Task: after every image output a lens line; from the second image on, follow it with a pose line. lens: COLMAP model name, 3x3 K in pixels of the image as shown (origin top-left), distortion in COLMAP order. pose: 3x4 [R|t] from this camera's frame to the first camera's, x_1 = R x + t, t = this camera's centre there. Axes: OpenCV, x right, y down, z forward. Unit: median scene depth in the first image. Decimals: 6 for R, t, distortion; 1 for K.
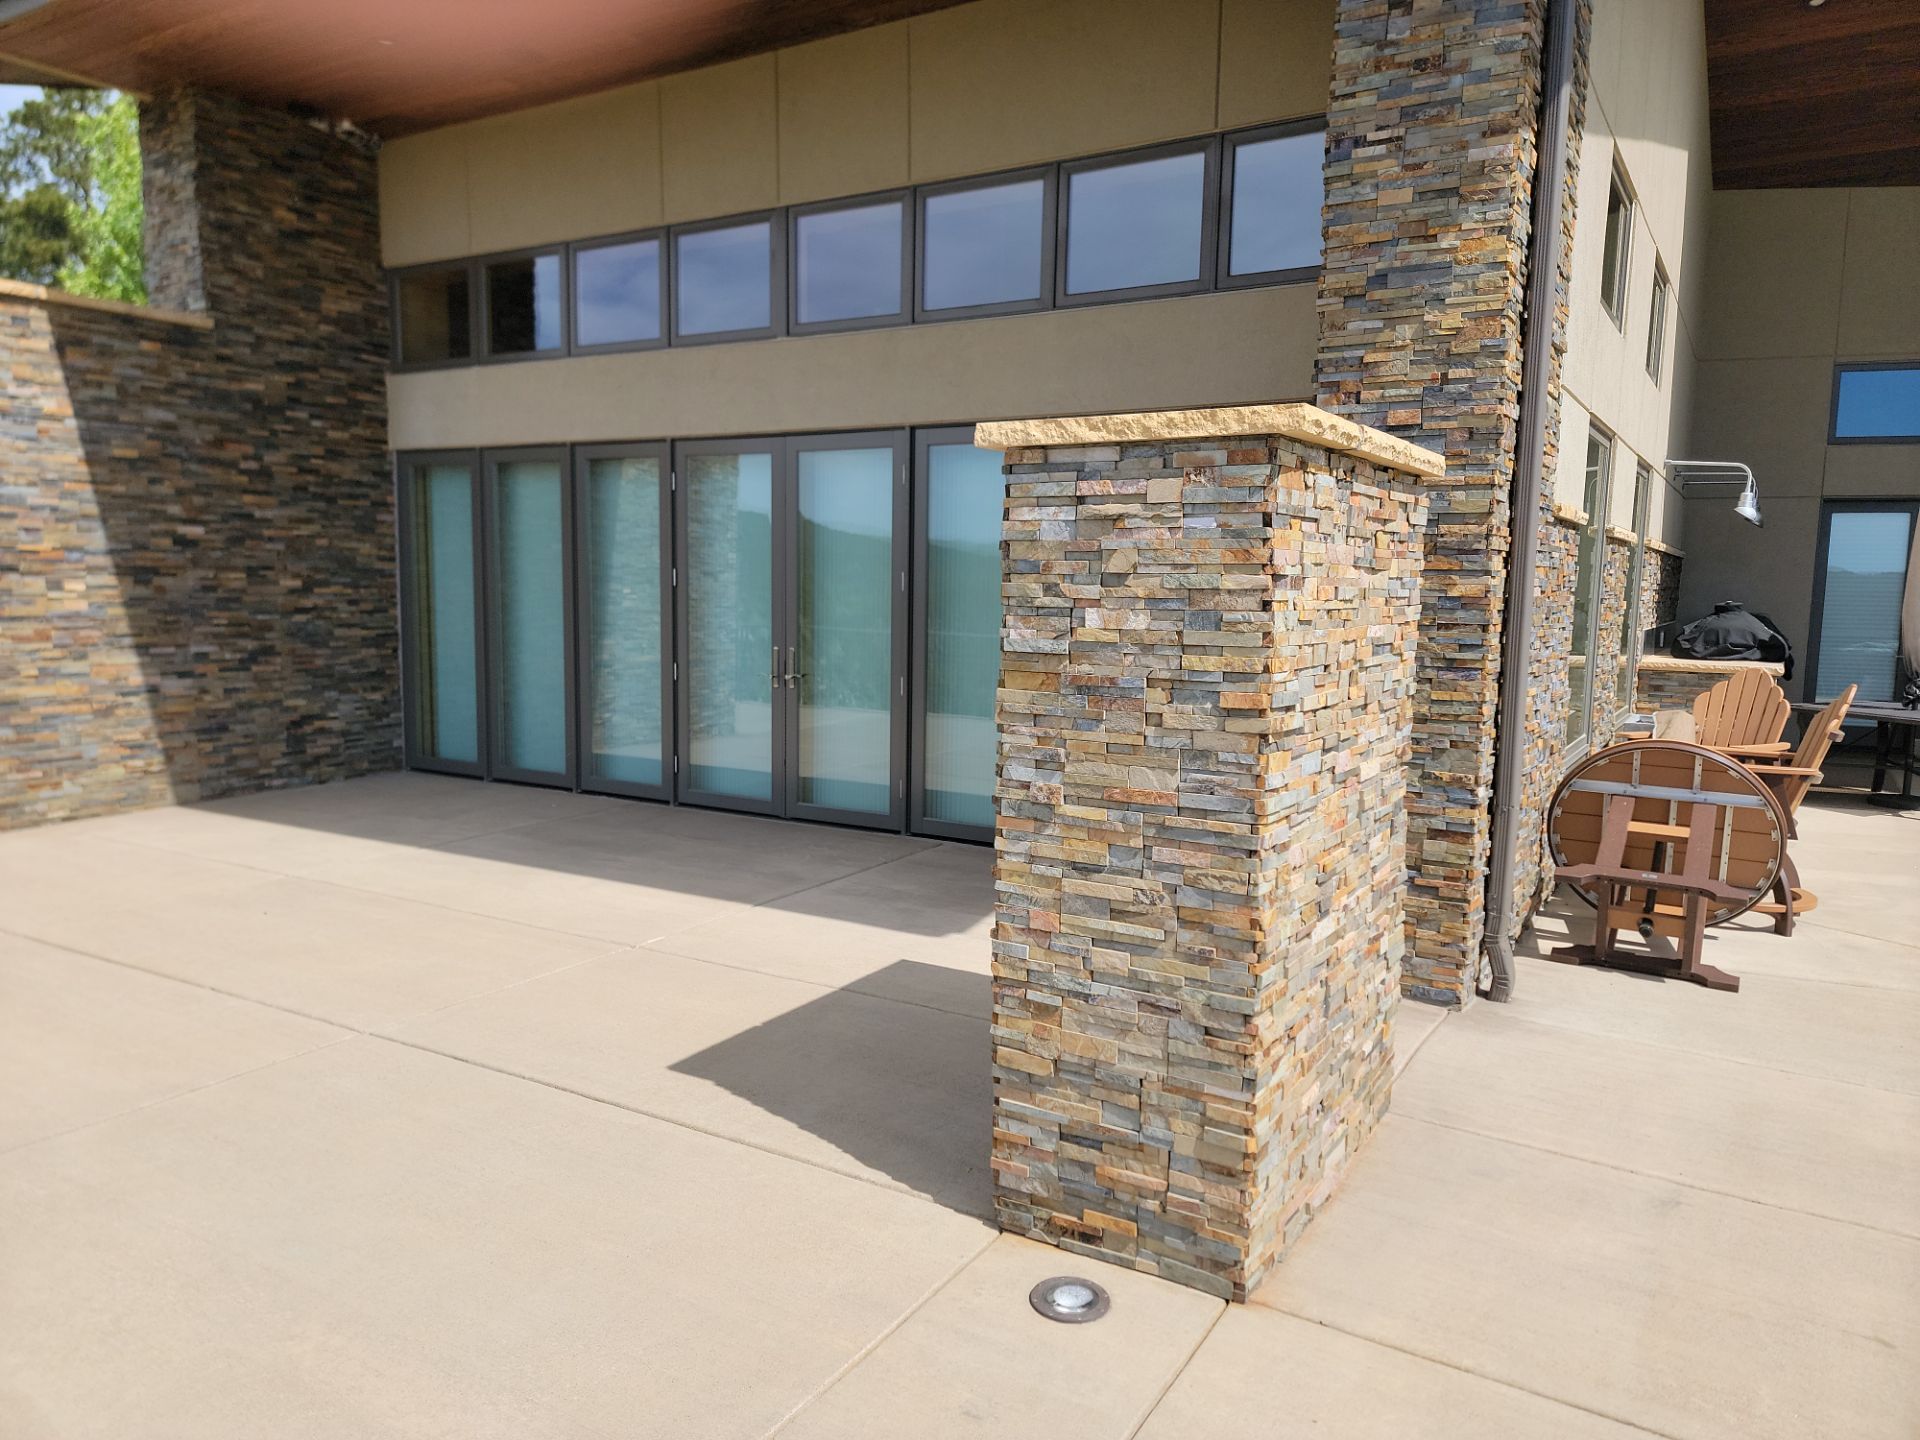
lens RADIAL K [[1322.2, 0, 950.3], [0, 1322.2, 731.0], [0, 0, 1]] dist [0.079451, -0.068097]
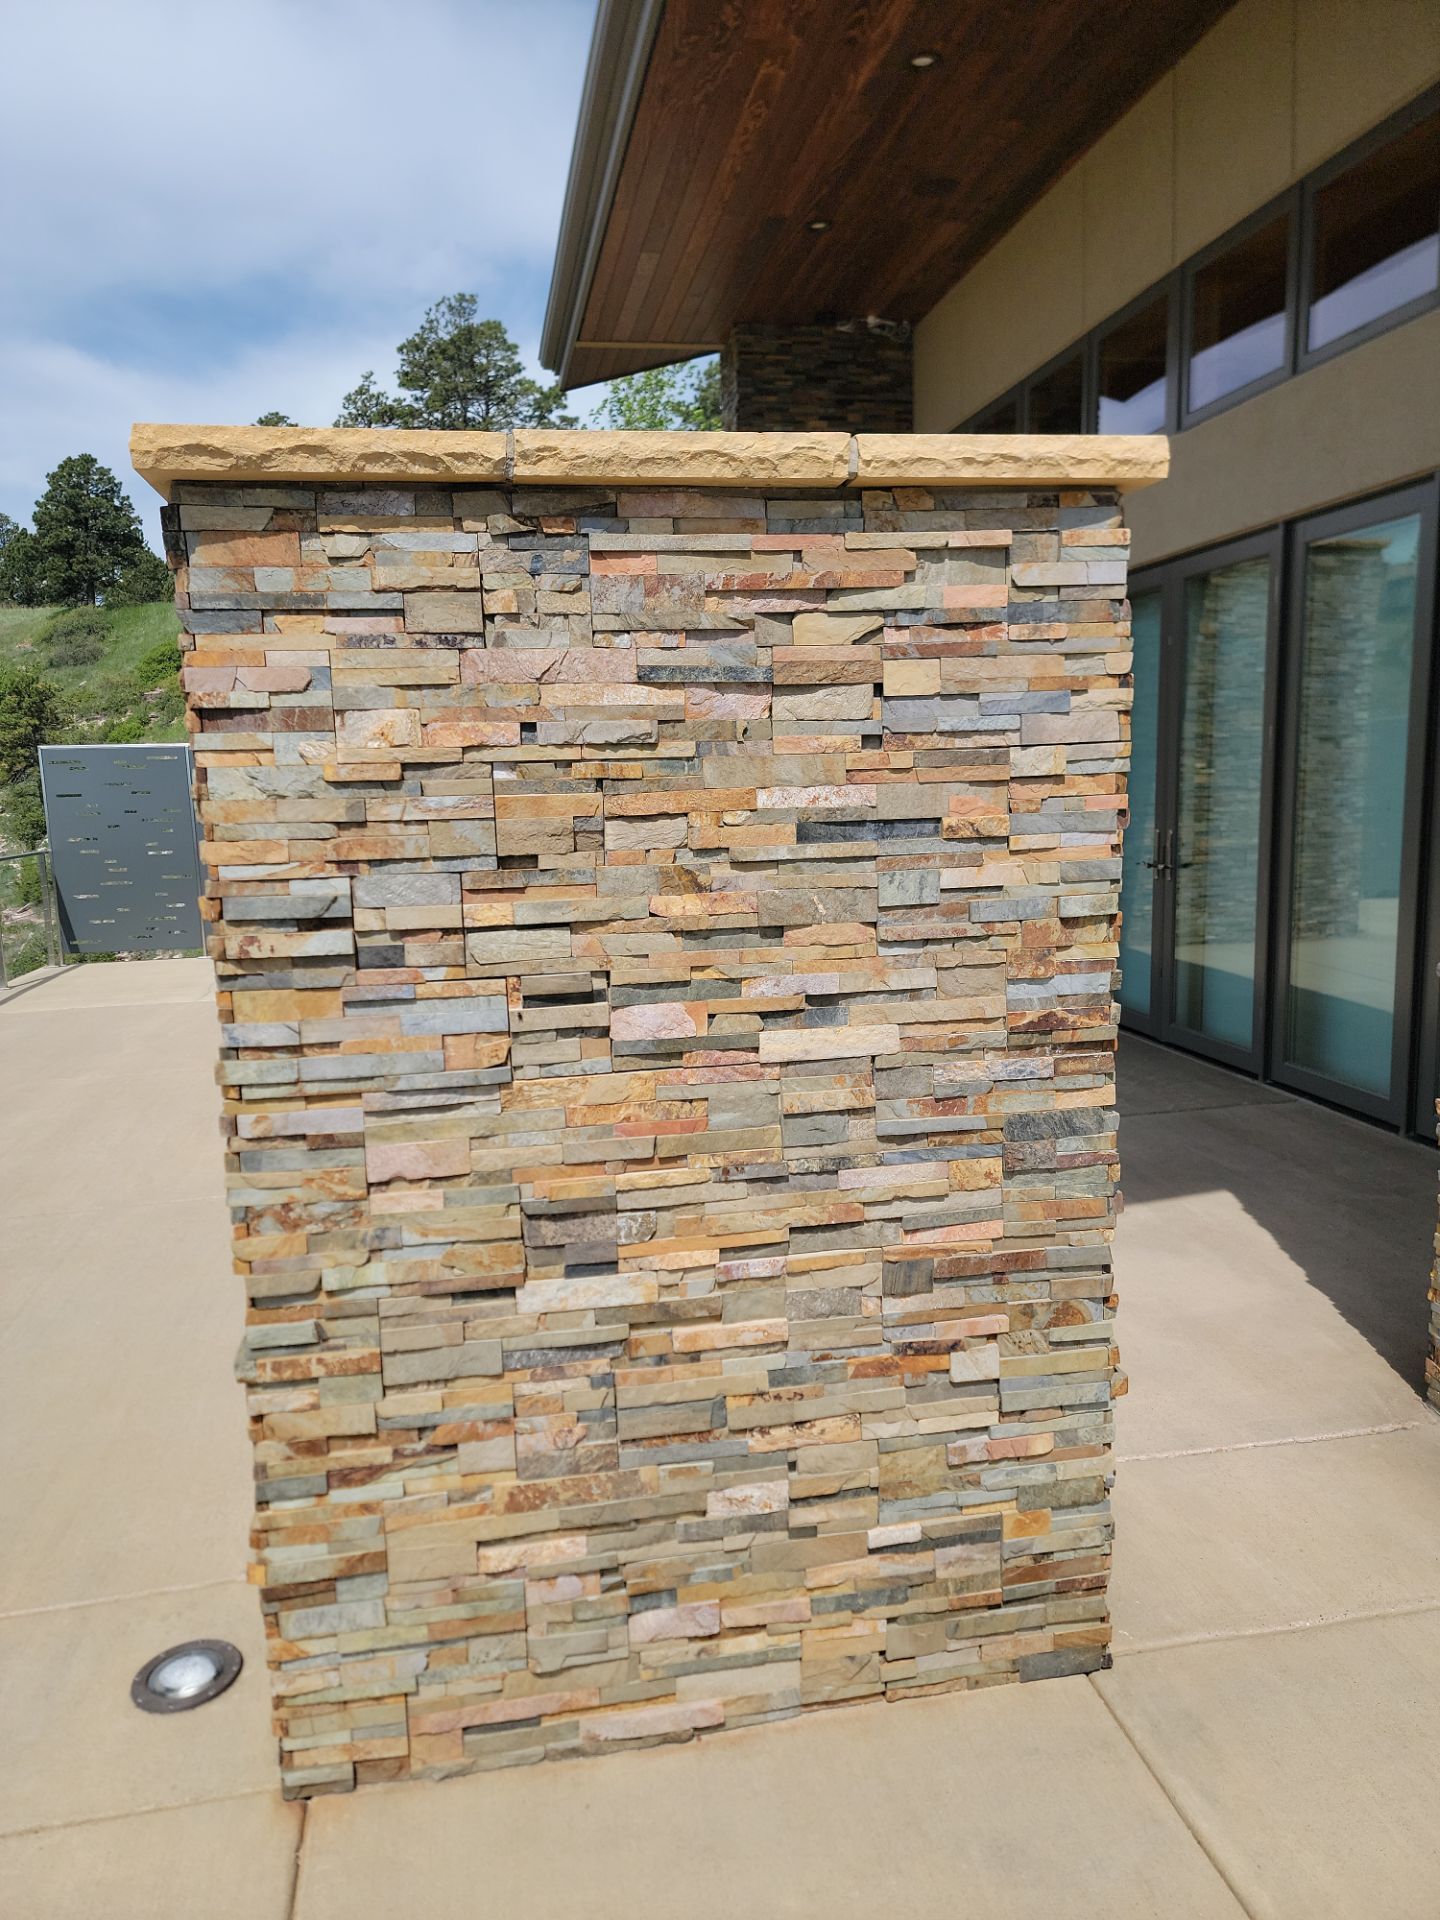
lens RADIAL K [[1322.2, 0, 717.8], [0, 1322.2, 962.0], [0, 0, 1]] dist [0.079451, -0.068097]
pose [[0.668859, 0.073935, -0.739703, 0.673336], [-0.047557, 0.997259, 0.056676, -0.033853], [0.741866, -0.002730, 0.670542, 0.570122]]
